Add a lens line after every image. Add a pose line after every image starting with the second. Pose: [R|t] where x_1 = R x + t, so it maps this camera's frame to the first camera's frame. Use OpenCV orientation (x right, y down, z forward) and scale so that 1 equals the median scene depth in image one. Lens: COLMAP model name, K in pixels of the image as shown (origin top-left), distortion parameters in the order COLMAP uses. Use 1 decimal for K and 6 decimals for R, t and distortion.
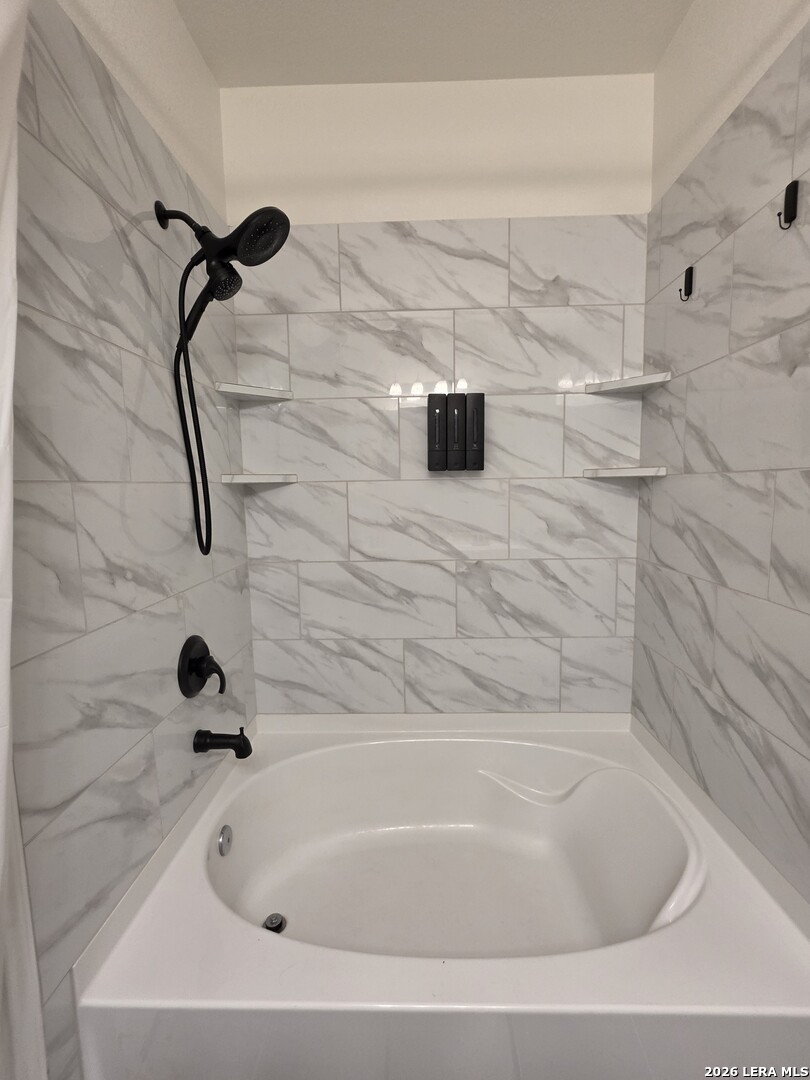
lens RADIAL K [[491.4, 0, 405.1], [0, 491.4, 542.5], [0, 0, 1]] dist [-0.002772, -0.002999]
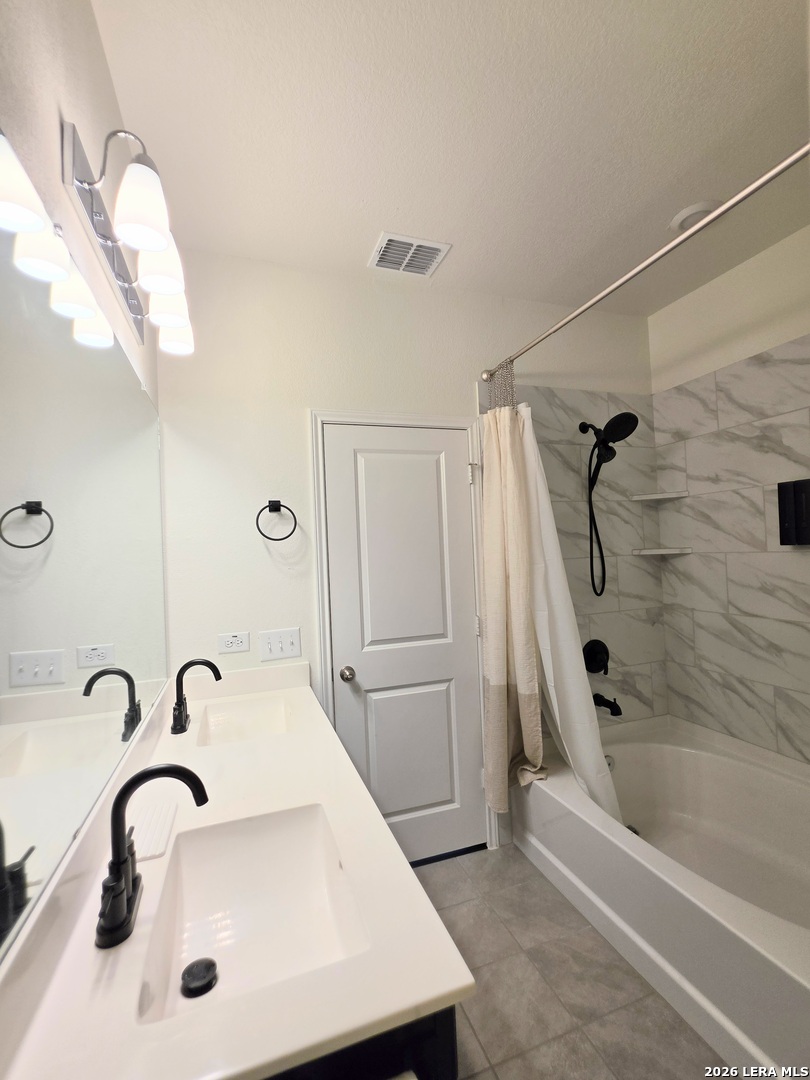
lens RADIAL K [[491.4, 0, 407.9], [0, 491.4, 538.6], [0, 0, 1]] dist [-0.002772, -0.002999]
pose [[0.355020, -0.023009, -0.934576, 0.813217], [-0.071263, 0.996122, -0.051595, -0.033050], [0.932139, 0.084918, 0.352003, -0.265244]]
